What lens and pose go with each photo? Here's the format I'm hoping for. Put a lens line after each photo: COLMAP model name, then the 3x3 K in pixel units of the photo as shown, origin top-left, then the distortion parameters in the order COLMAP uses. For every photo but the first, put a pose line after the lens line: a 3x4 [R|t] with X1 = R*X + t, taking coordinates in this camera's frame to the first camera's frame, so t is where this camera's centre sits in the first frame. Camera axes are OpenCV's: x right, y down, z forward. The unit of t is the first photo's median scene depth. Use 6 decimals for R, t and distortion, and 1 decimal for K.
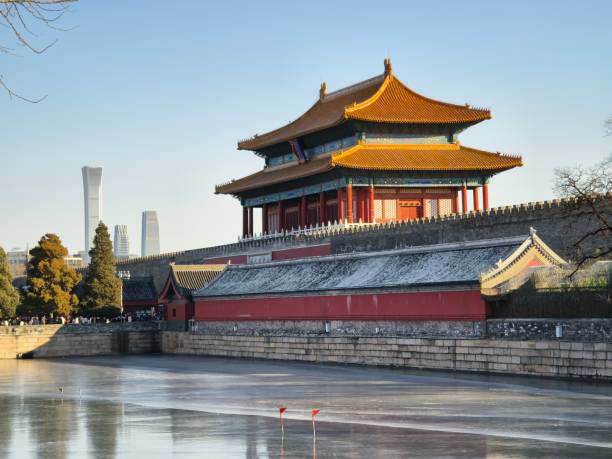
lens RADIAL K [[1213.0, 0, 306.0], [0, 1213.0, 229.5], [0, 0, 1]] dist [-0.016281, 0.421515]
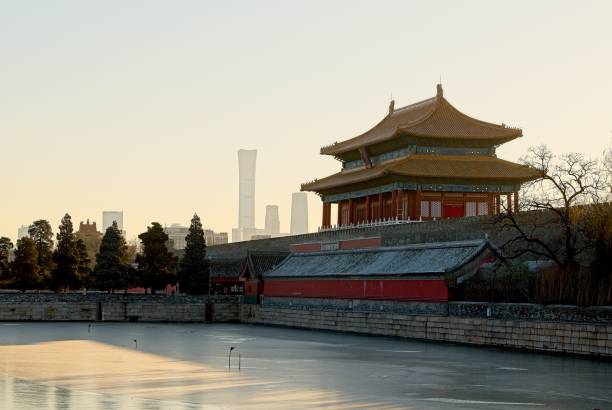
lens RADIAL K [[1148.0, 0, 306.0], [0, 1148.0, 205.0], [0, 0, 1]] dist [-0.047340, -0.127306]
pose [[0.993364, 0.027523, -0.111672, 0.077500], [-0.028425, 0.999575, -0.006485, -0.011540], [0.111446, 0.009616, 0.993724, -0.159548]]
